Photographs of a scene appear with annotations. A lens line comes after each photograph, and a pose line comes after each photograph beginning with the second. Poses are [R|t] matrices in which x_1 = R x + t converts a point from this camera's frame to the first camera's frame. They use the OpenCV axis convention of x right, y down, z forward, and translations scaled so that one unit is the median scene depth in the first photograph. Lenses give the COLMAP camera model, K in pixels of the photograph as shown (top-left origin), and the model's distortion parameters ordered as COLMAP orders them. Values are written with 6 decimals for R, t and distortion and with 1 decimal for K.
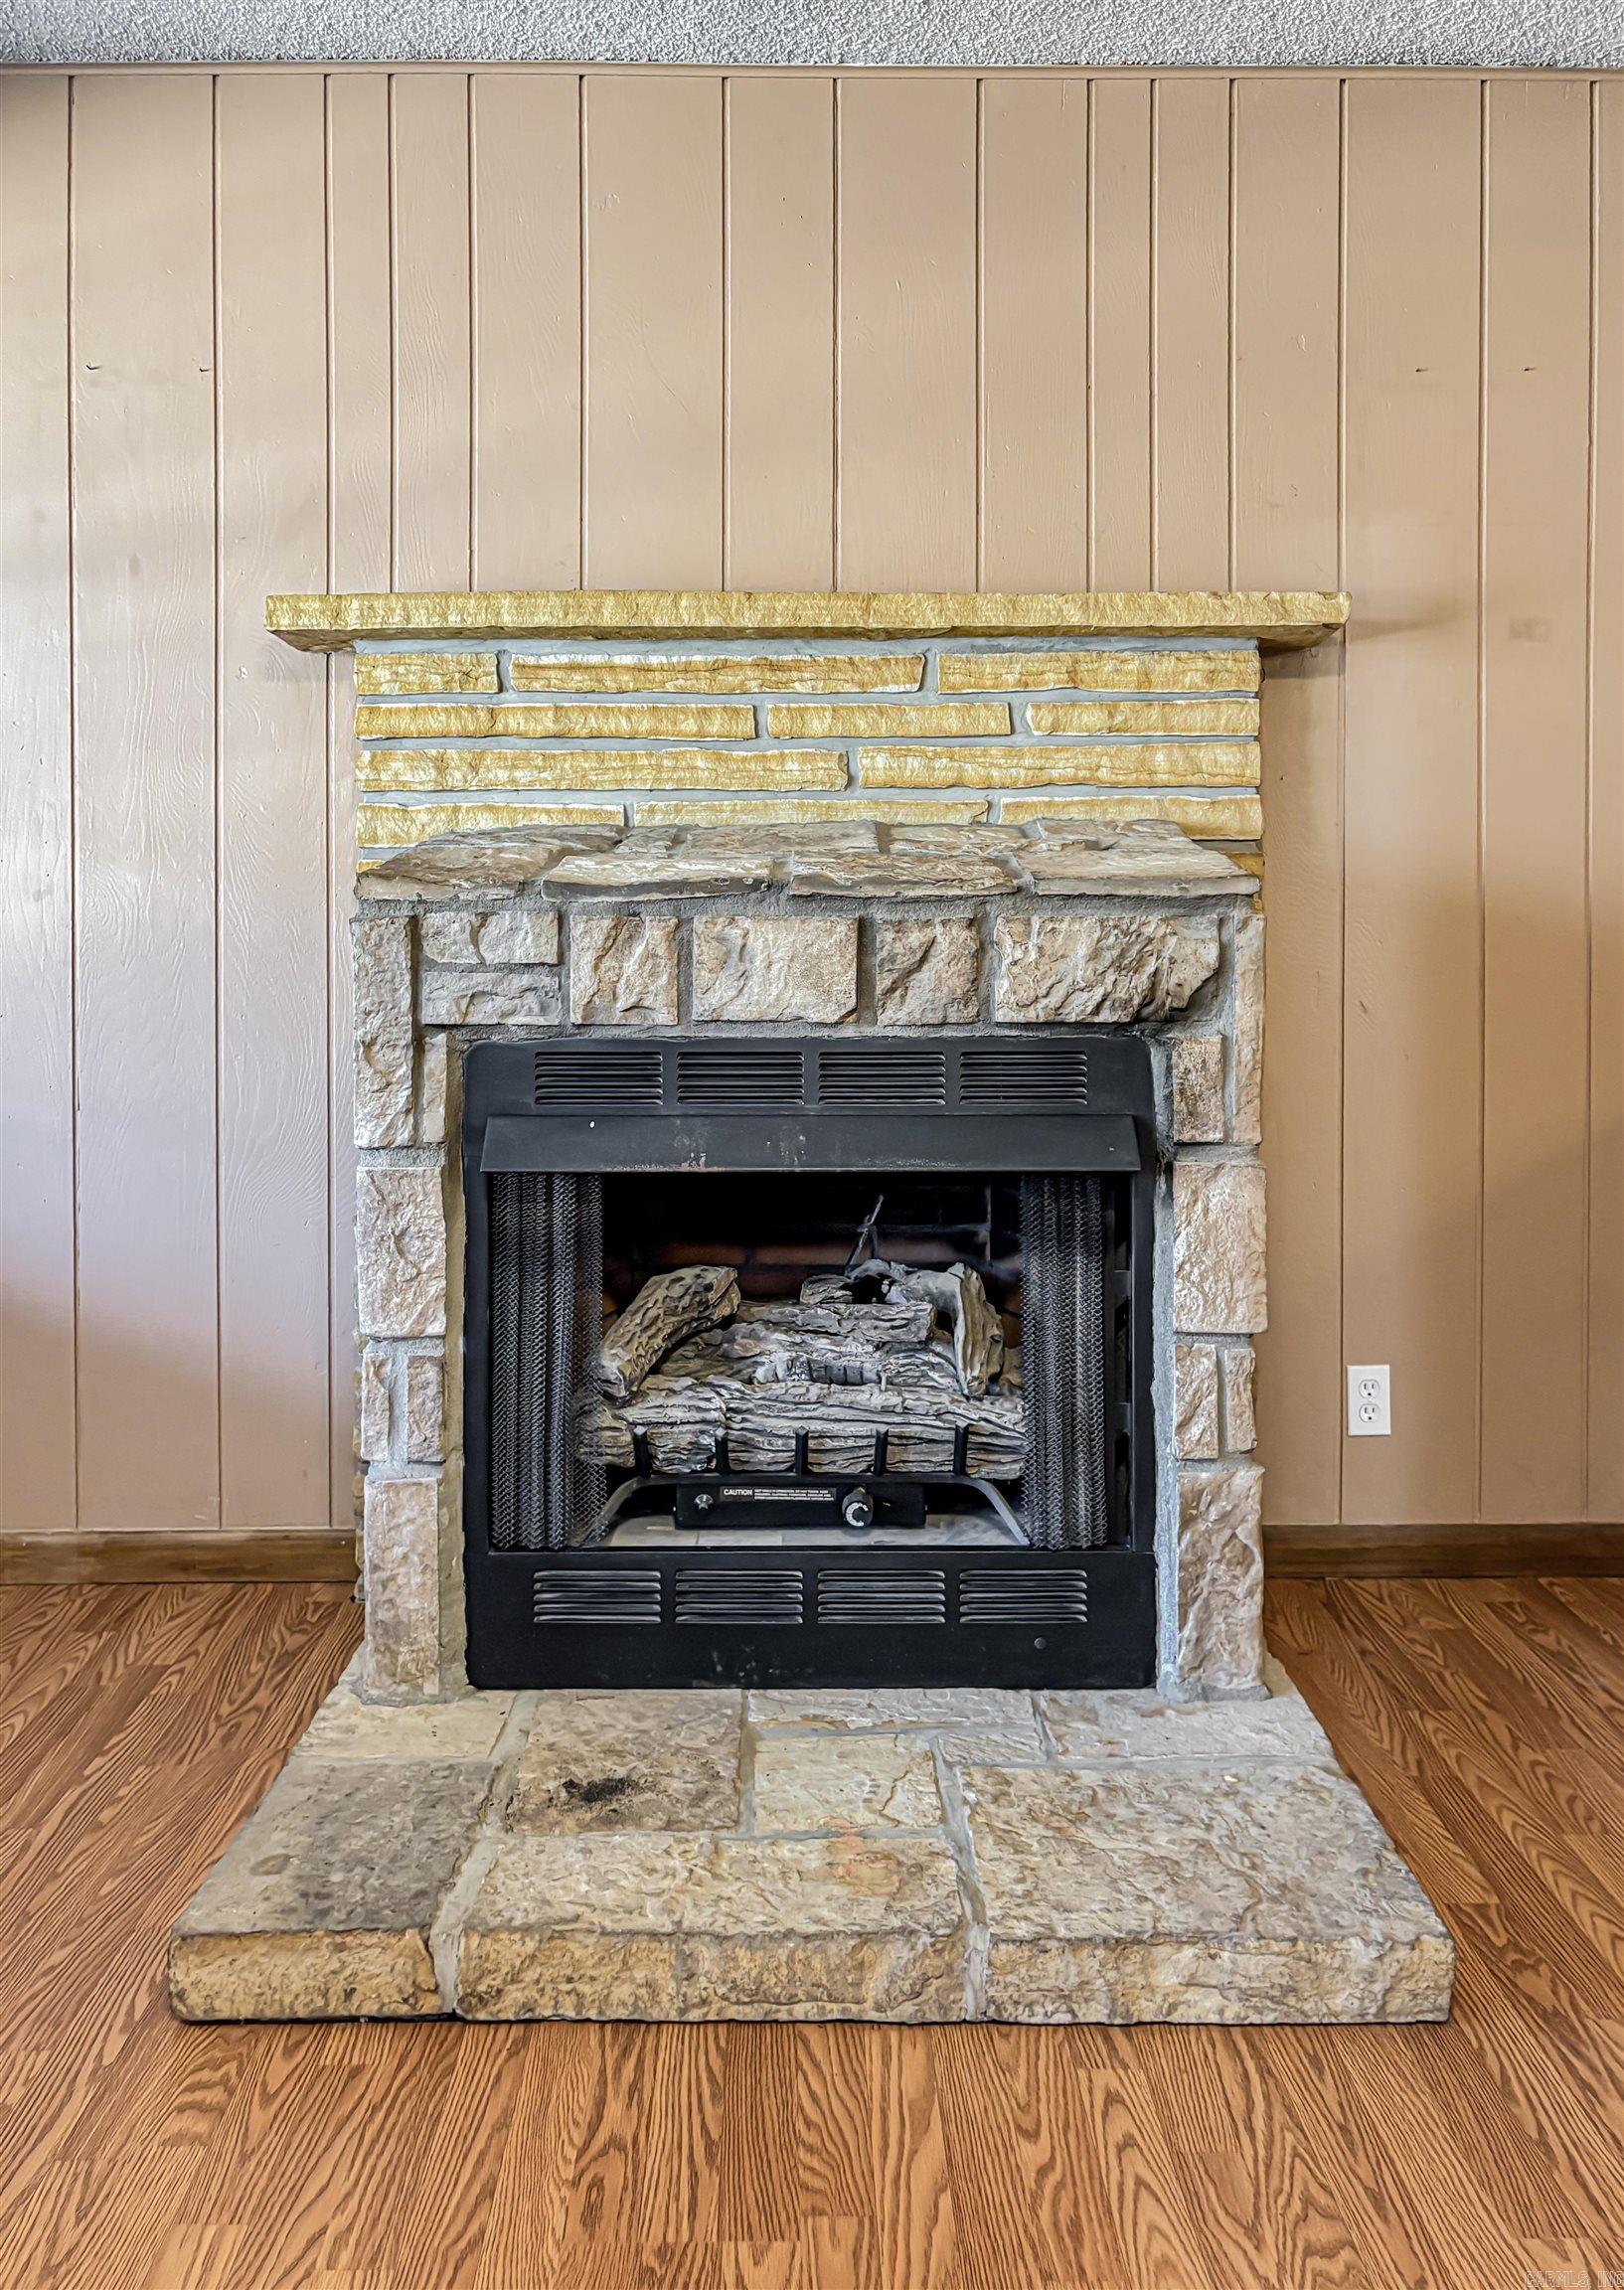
lens RADIAL K [[1830.6, 0, 815.5], [0, 1830.6, 982.6], [0, 0, 1]] dist [0.007600, -0.009405]
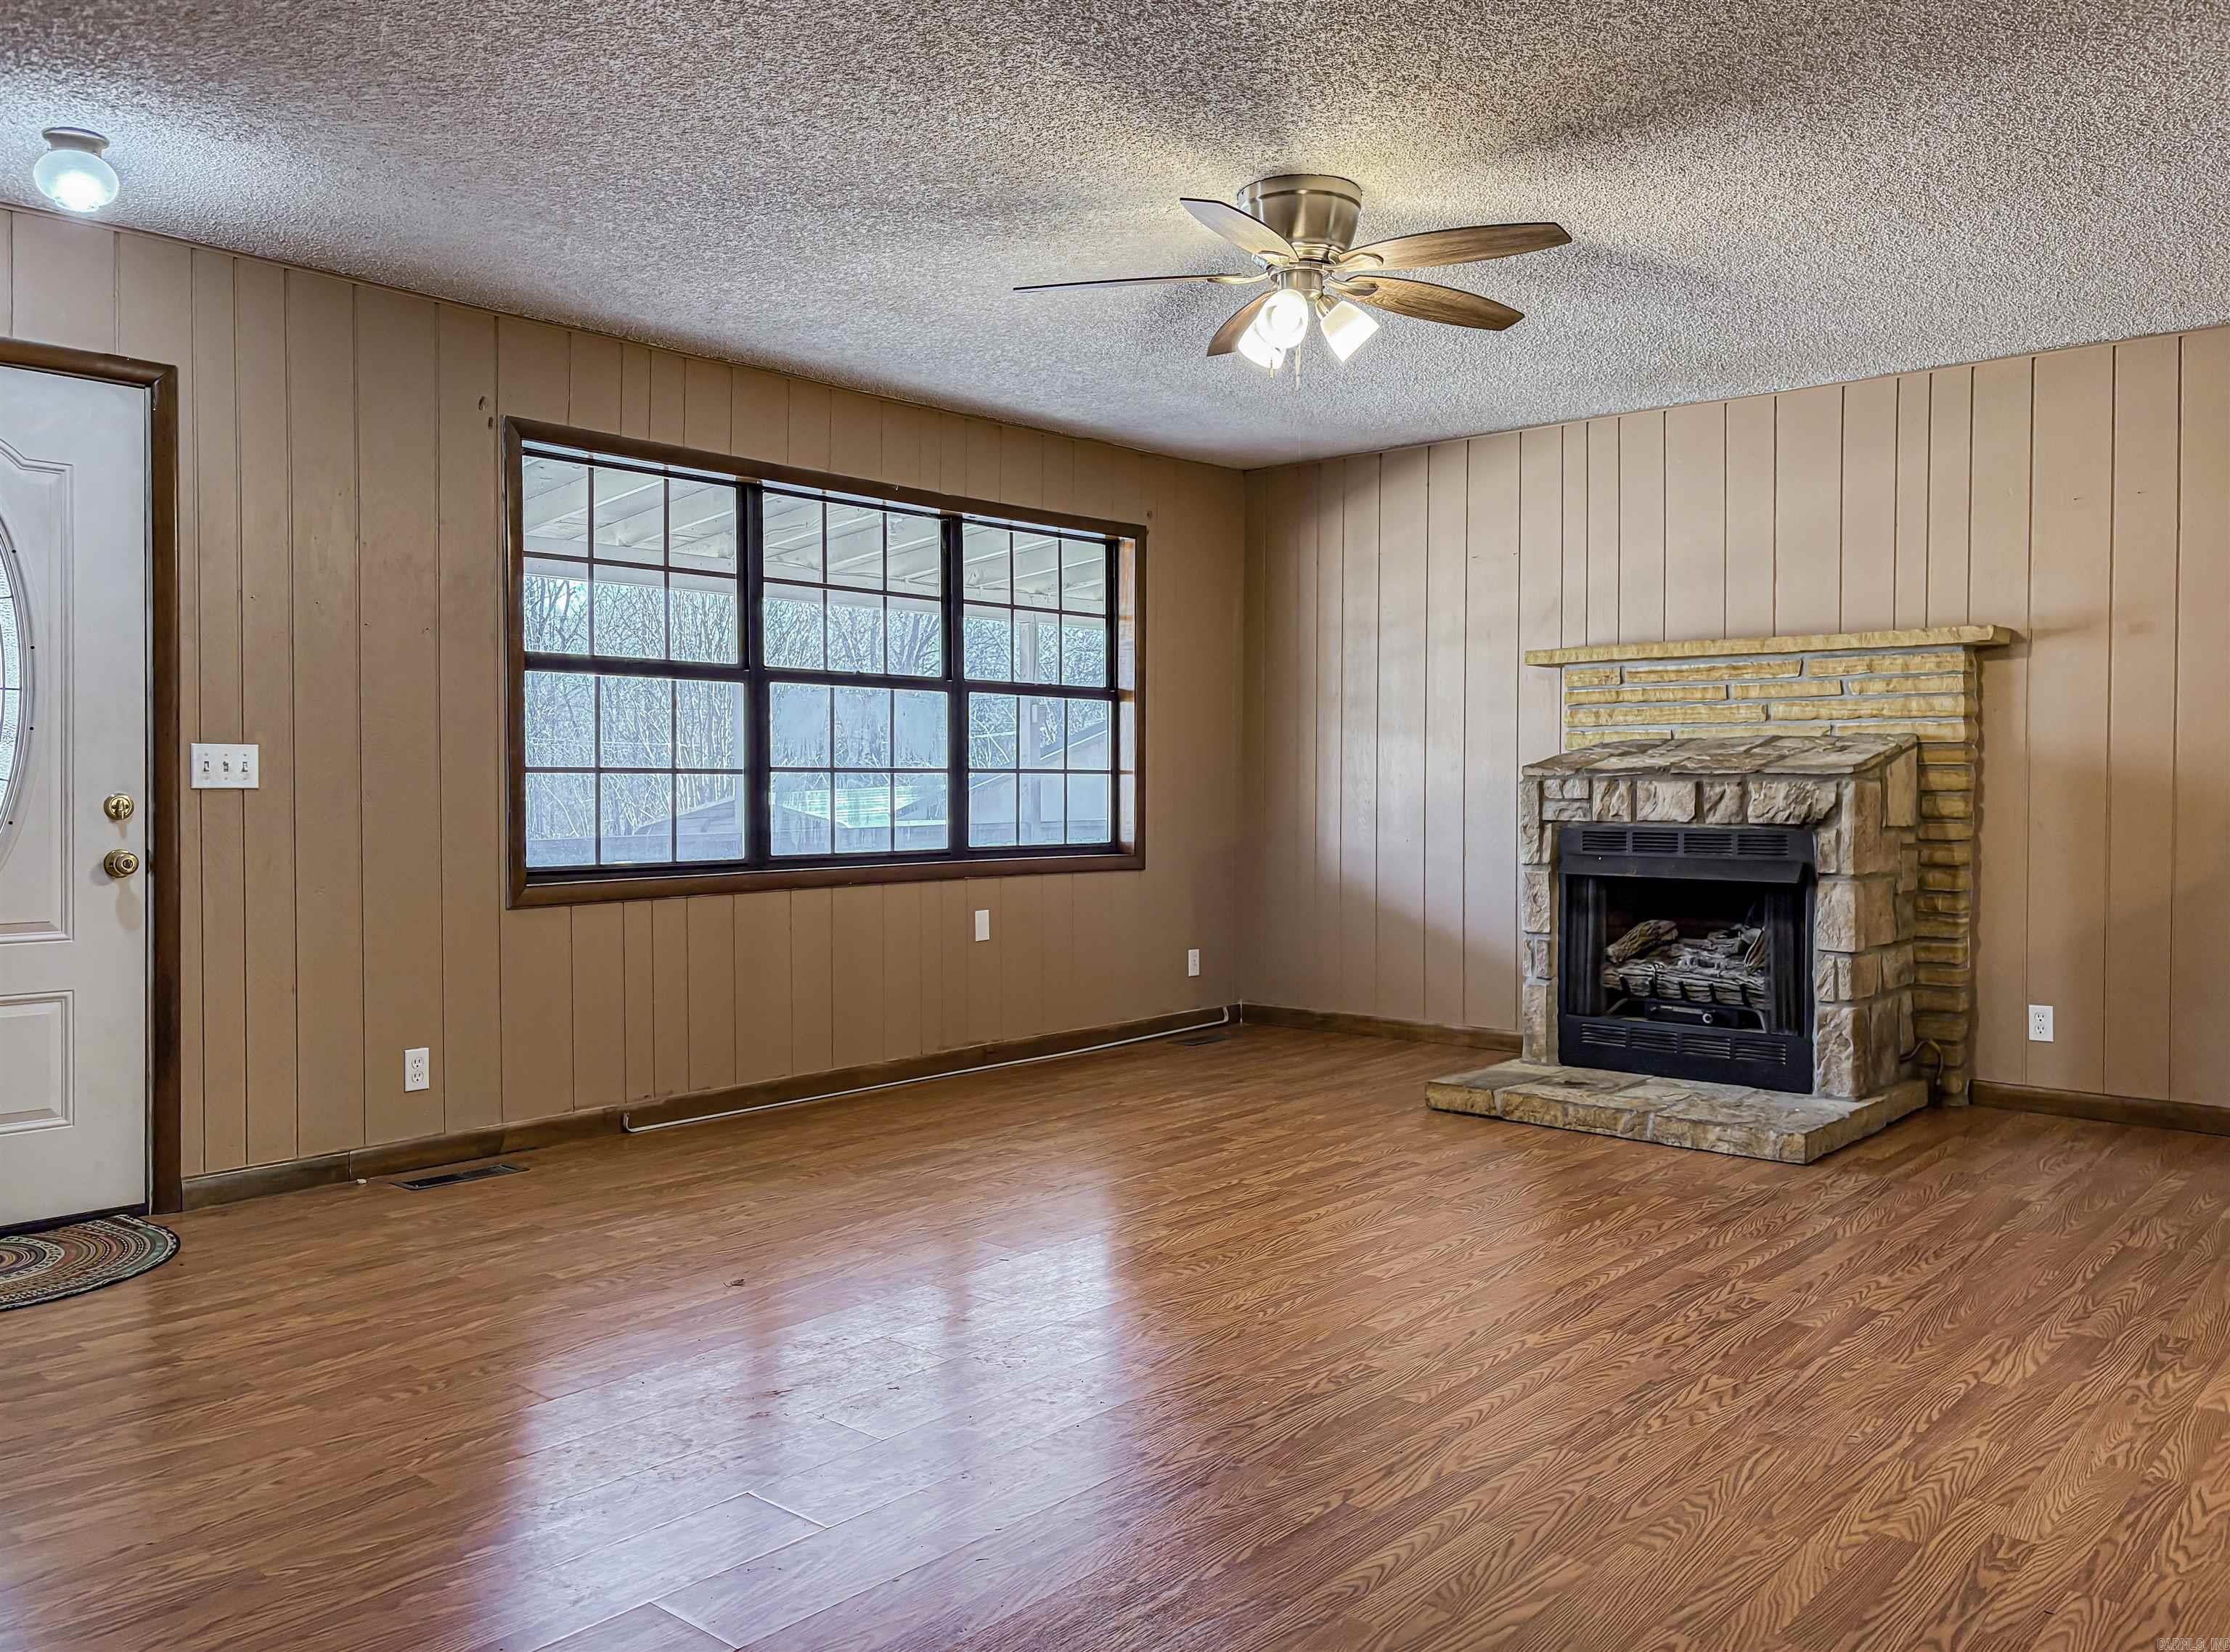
lens RADIAL K [[1773.1, 0, 1115.0], [0, 1773.1, 826.0], [0, 0, 1]] dist [0.056447, 0.004581]
pose [[0.743766, 0.019925, -0.668144, 1.093485], [-0.014175, 0.999801, 0.014037, 0.003123], [0.668290, -0.000970, 0.743900, -1.424199]]
